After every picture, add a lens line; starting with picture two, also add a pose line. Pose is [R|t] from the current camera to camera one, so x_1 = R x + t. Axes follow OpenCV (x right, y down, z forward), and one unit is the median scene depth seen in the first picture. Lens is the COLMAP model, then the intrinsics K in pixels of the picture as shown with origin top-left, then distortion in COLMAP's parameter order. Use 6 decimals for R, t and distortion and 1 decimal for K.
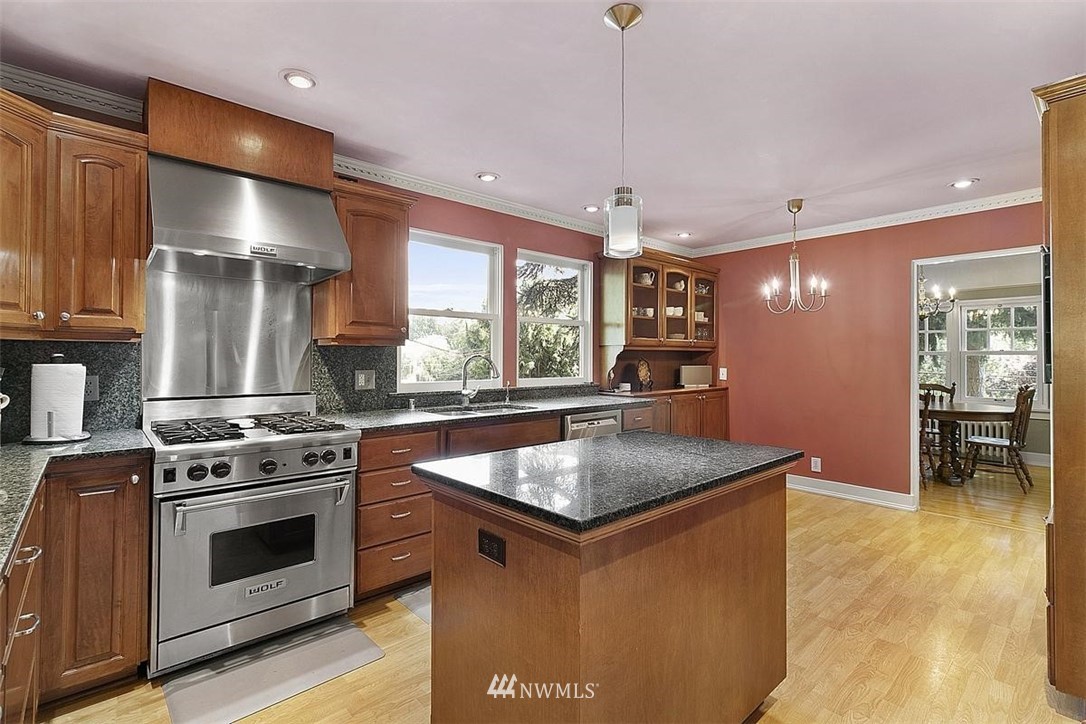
lens RADIAL K [[503.8, 0, 549.0], [0, 503.8, 356.8], [0, 0, 1]] dist [0.003278, -0.000227]
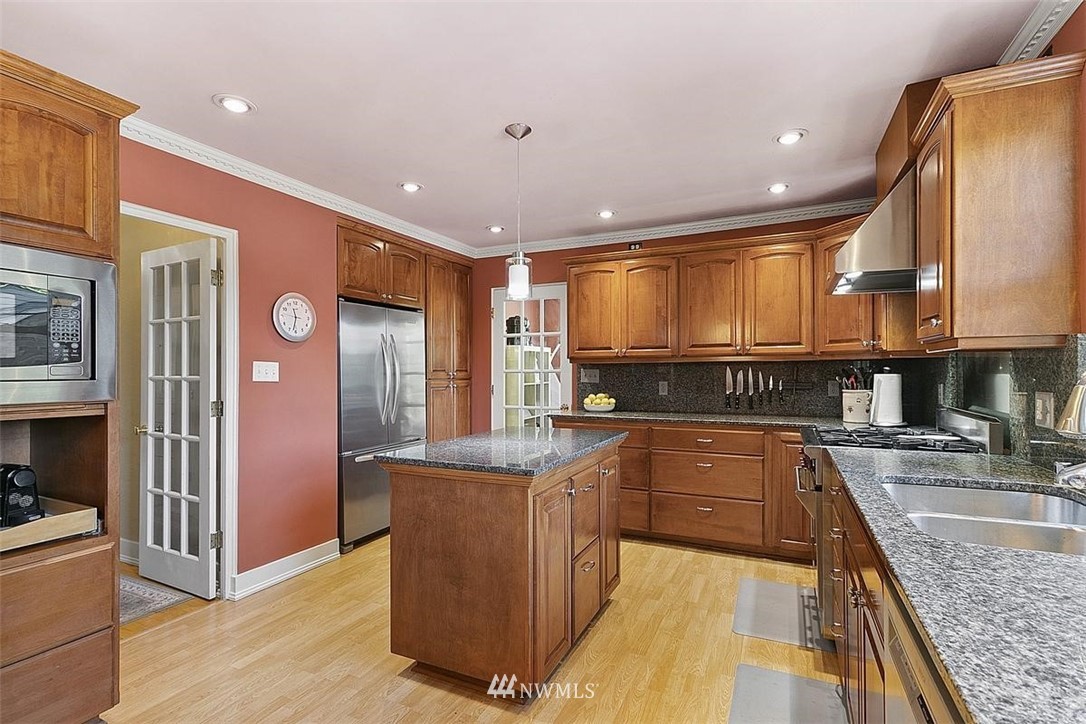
lens RADIAL K [[503.8, 0, 551.9], [0, 503.8, 372.5], [0, 0, 1]] dist [0.003278, -0.000227]
pose [[-0.924915, 0.007042, -0.380109, 0.216524], [0.007792, 0.999970, -0.000435, 0.000473], [0.380094, -0.003364, -0.924942, 0.845507]]
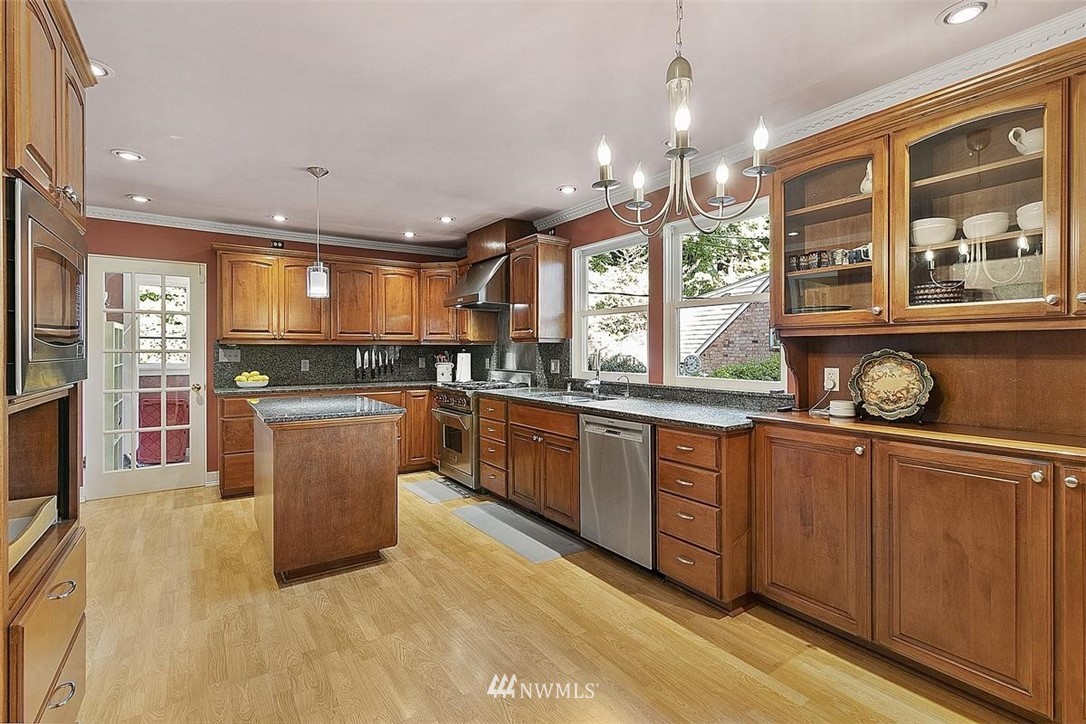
lens RADIAL K [[503.8, 0, 542.6], [0, 503.8, 352.3], [0, 0, 1]] dist [0.003278, -0.000227]
pose [[-0.139424, 0.005301, -0.990219, 0.687741], [0.005204, 0.999976, 0.004621, -0.001283], [0.990219, -0.004509, -0.139448, 0.756760]]
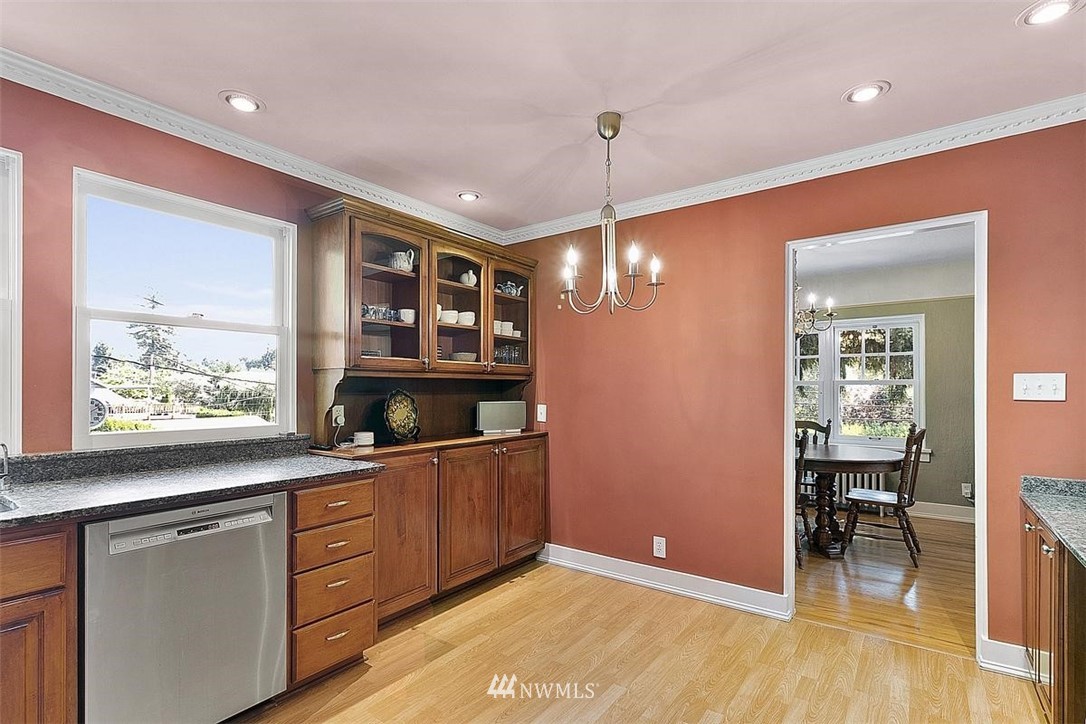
lens RADIAL K [[503.8, 0, 557.1], [0, 503.8, 391.4], [0, 0, 1]] dist [0.003278, -0.000227]
pose [[0.978472, -0.003496, 0.206351, 0.243777], [0.001987, 0.999970, 0.007518, -0.000807], [-0.206371, -0.006946, 0.978449, 0.349934]]
